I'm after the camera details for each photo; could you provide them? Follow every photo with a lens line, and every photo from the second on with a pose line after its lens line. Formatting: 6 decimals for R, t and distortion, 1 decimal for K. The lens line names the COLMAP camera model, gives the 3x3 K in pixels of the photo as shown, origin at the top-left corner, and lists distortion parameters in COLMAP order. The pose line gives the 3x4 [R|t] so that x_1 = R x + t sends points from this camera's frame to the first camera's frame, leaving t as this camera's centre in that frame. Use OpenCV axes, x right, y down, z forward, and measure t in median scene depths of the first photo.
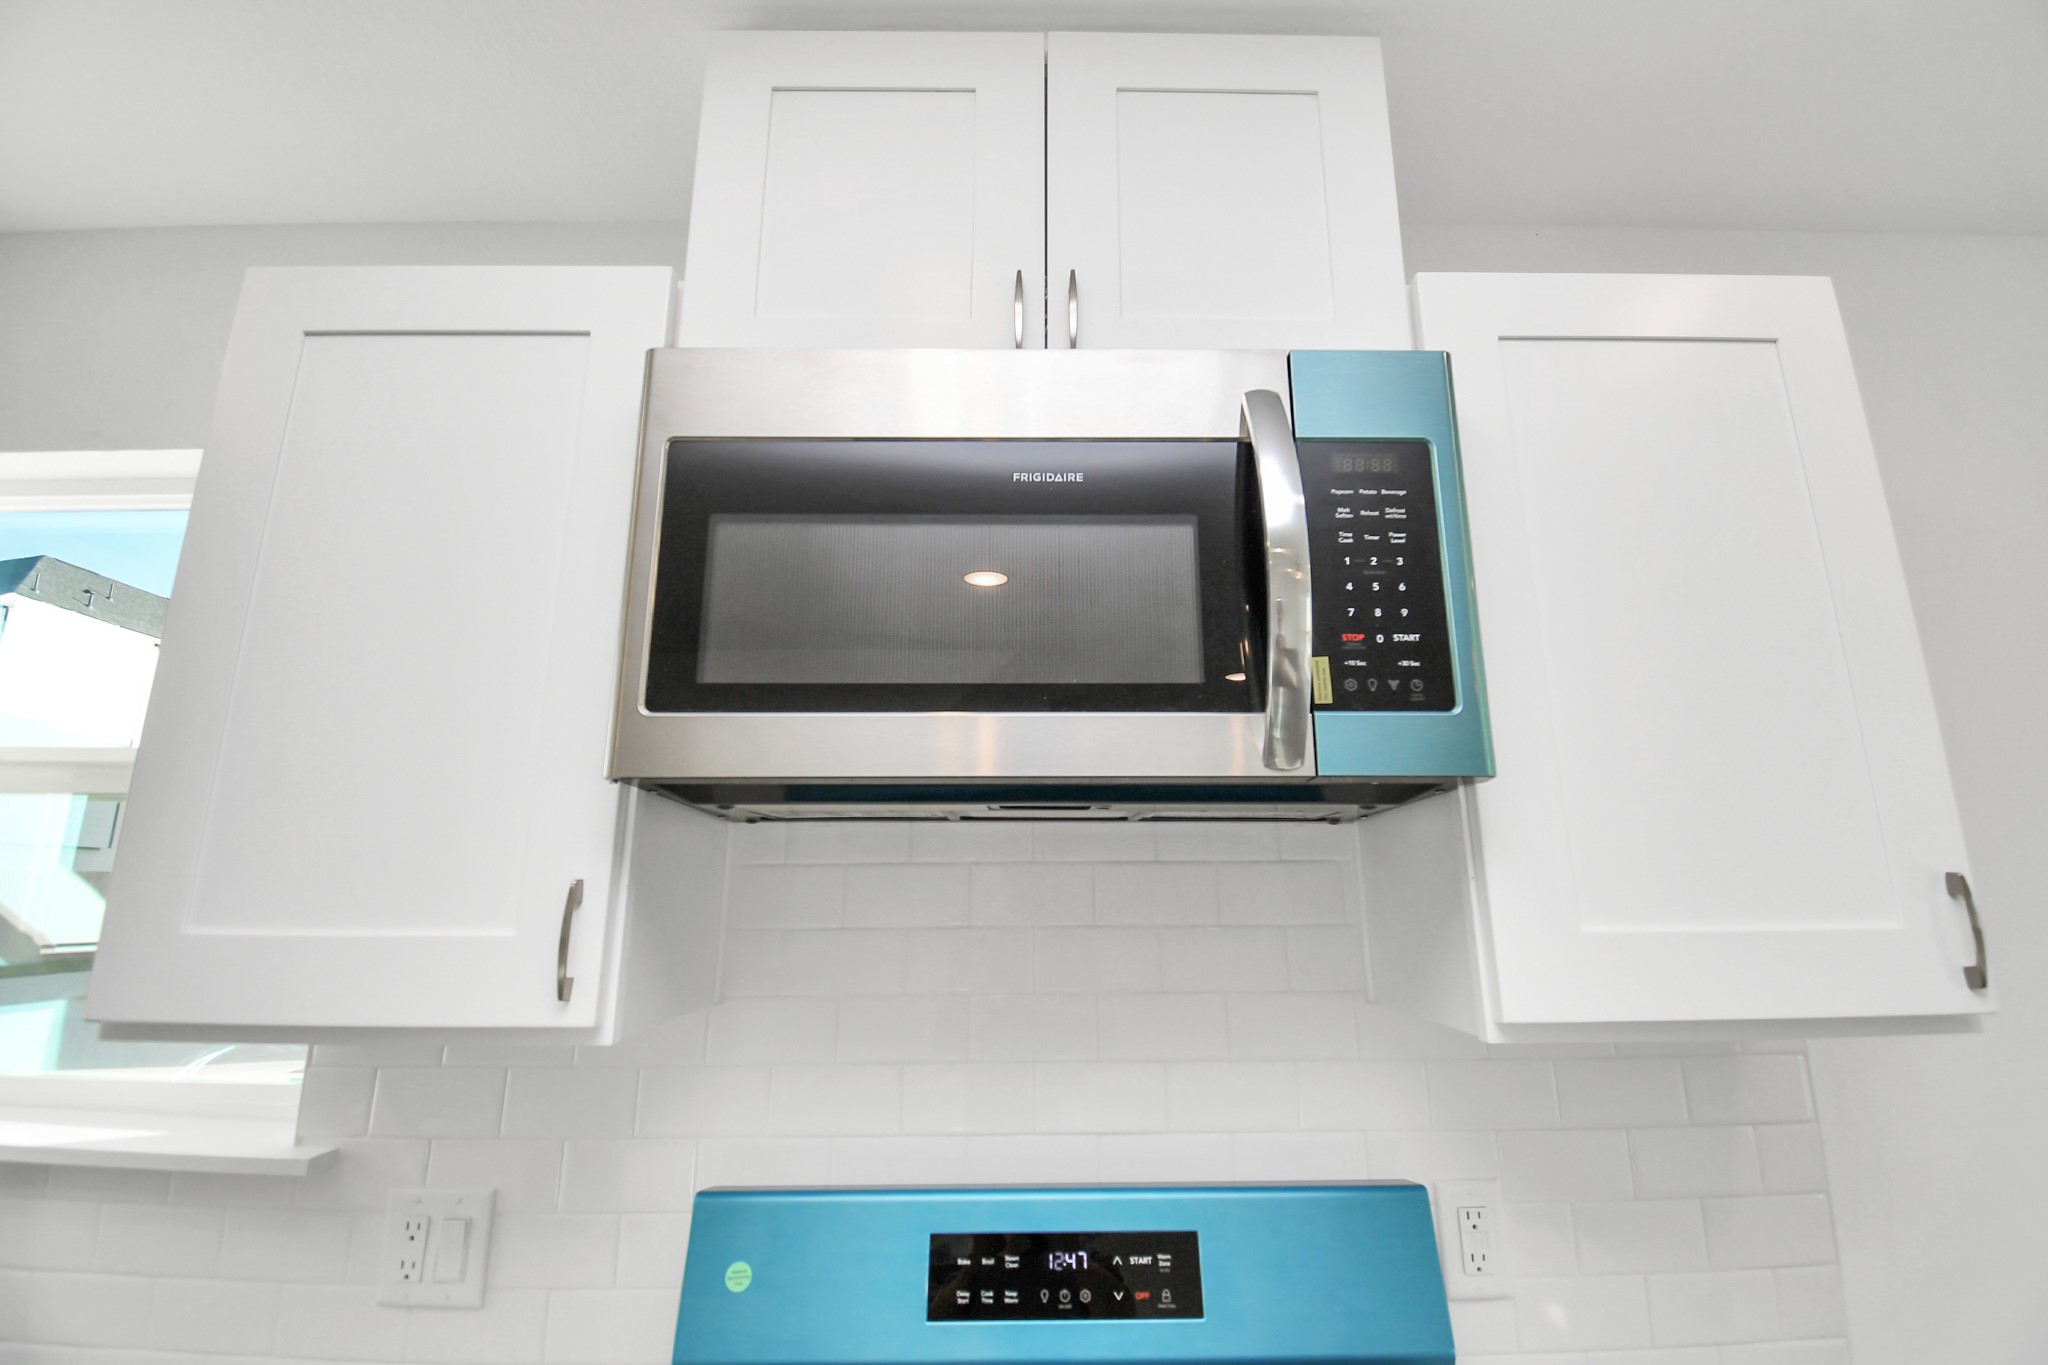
lens RADIAL K [[932.8, 0, 1028.8], [0, 932.8, 675.4], [0, 0, 1]] dist [0.000553, -0.012149]
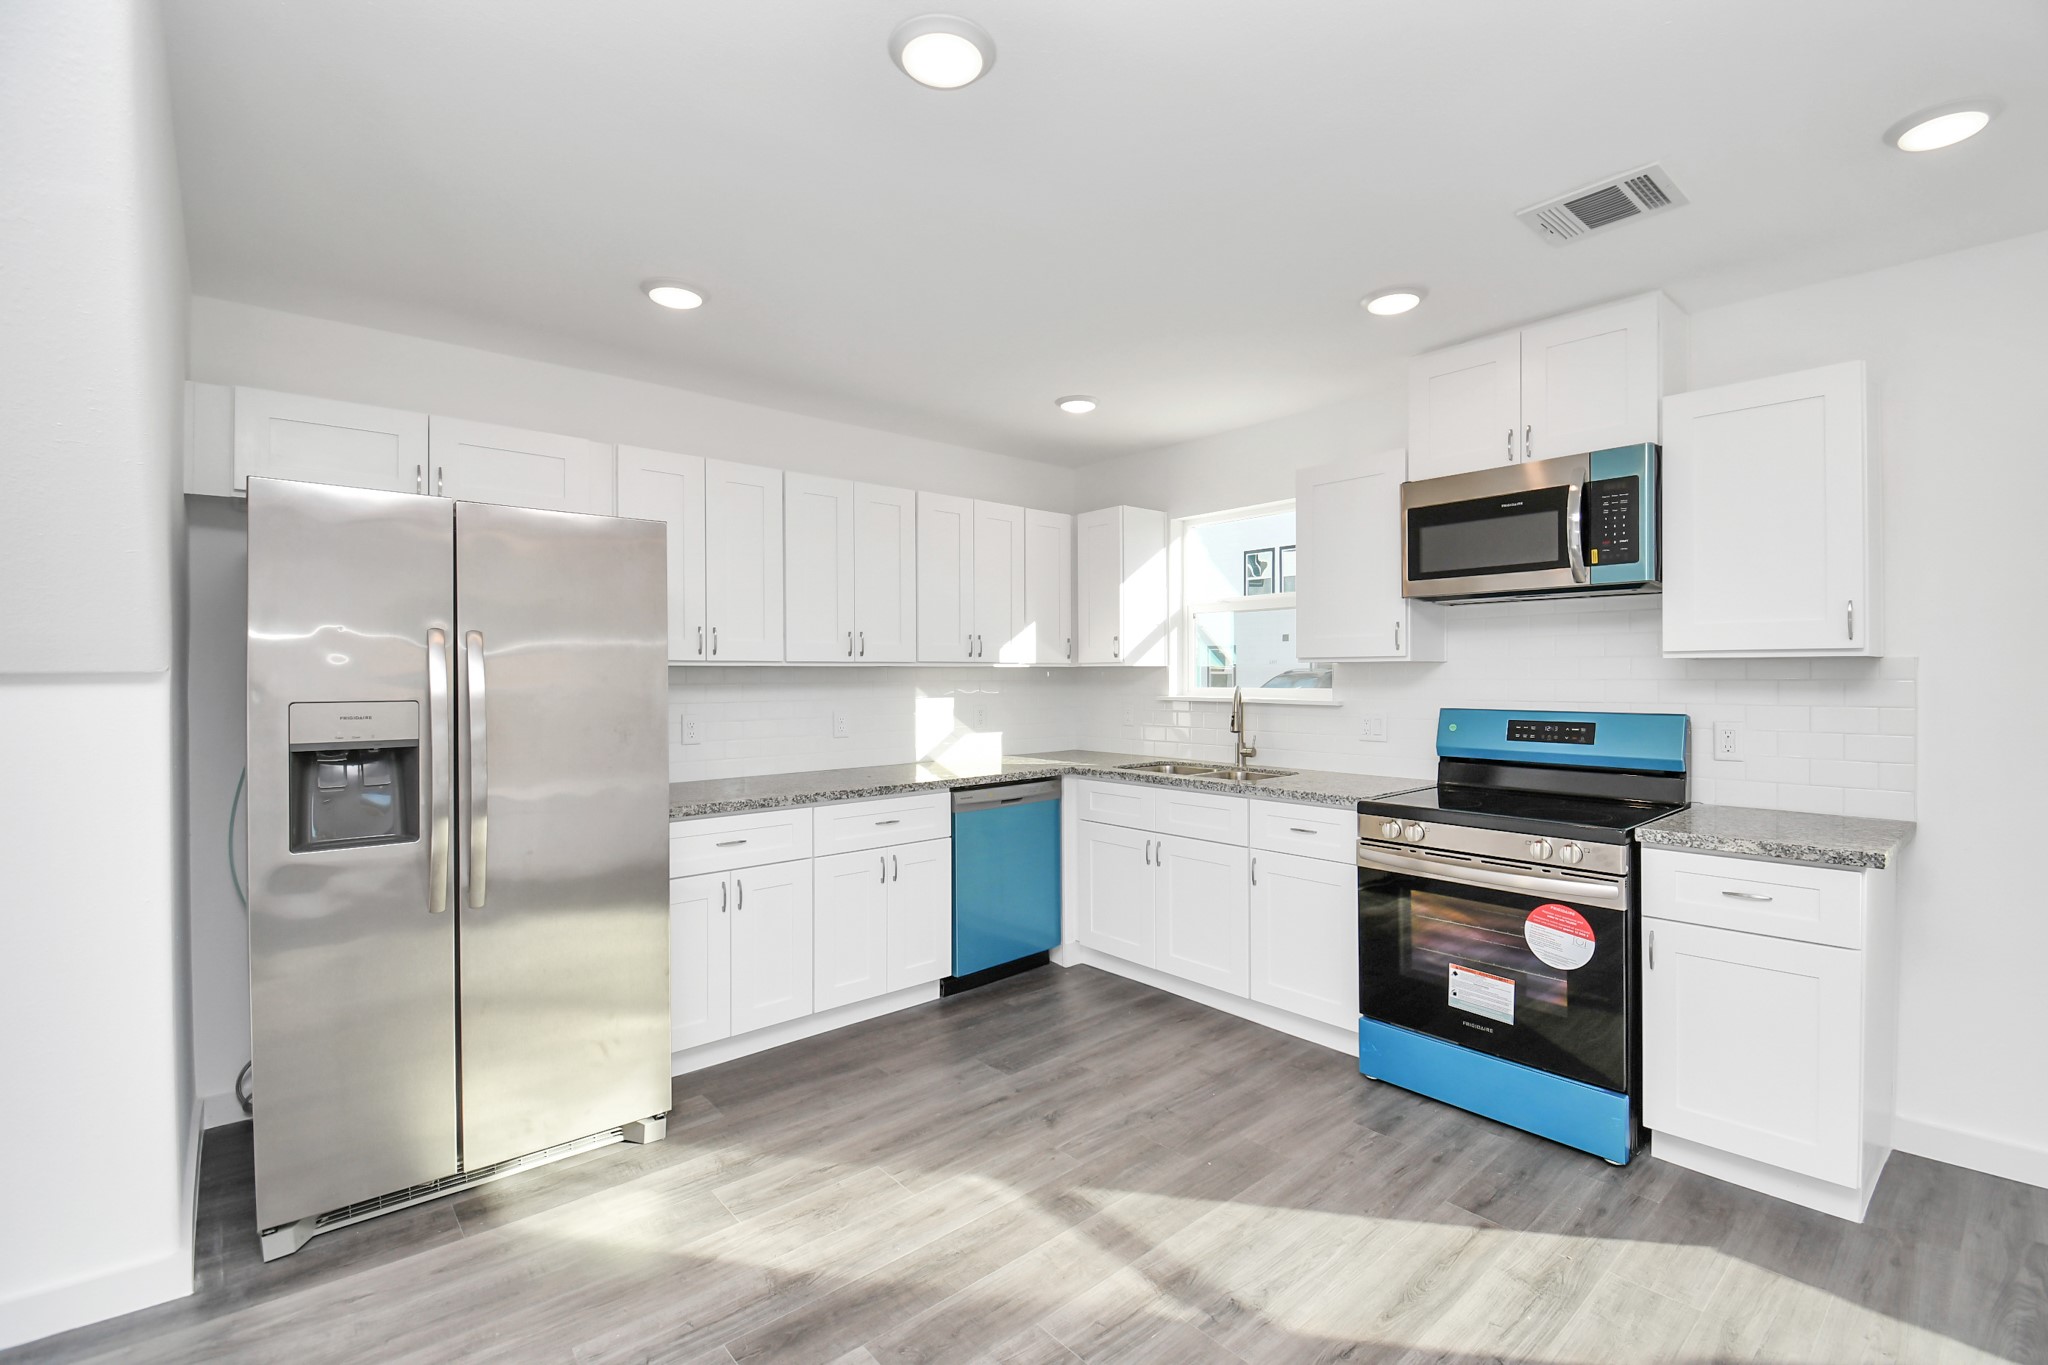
lens RADIAL K [[866.3, 0, 1049.6], [0, 866.3, 673.3], [0, 0, 1]] dist [0.001139, -0.017098]
pose [[0.648986, -0.000015, -0.760800, 1.389219], [0.173546, 0.973638, 0.148021, -0.385055], [0.740742, -0.228097, 0.631881, -2.541876]]
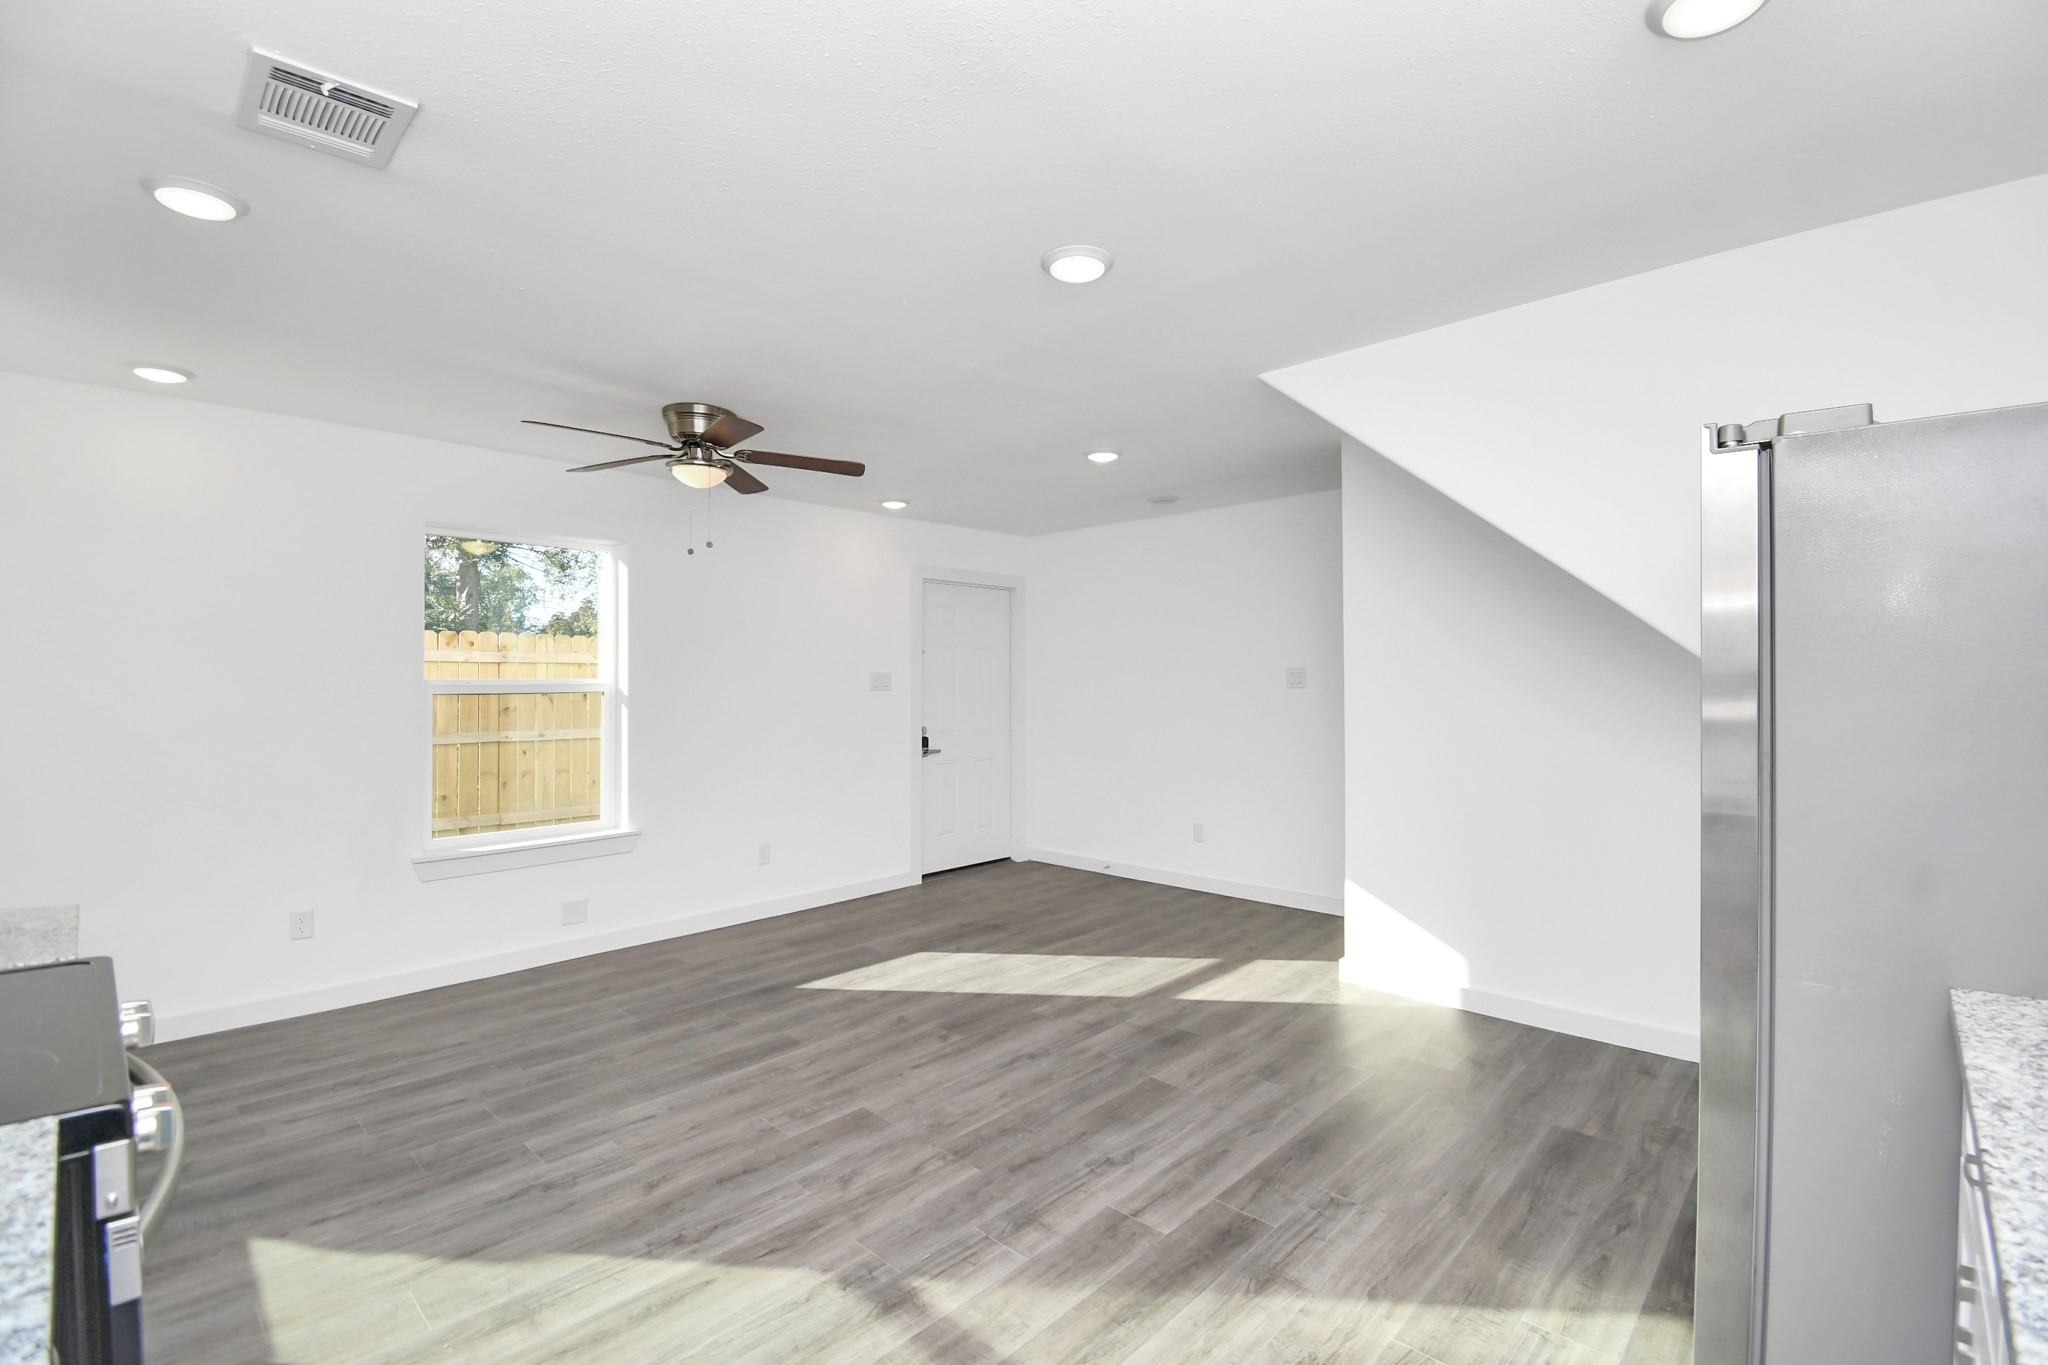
lens RADIAL K [[899.2, 0, 1033.0], [0, 899.2, 681.4], [0, 0, 1]] dist [0.000879, -0.020705]
pose [[-0.709567, 0.005264, 0.704618, -2.016360], [-0.152995, 0.974965, -0.161354, 0.294736], [-0.687828, -0.222294, -0.690998, 0.481895]]
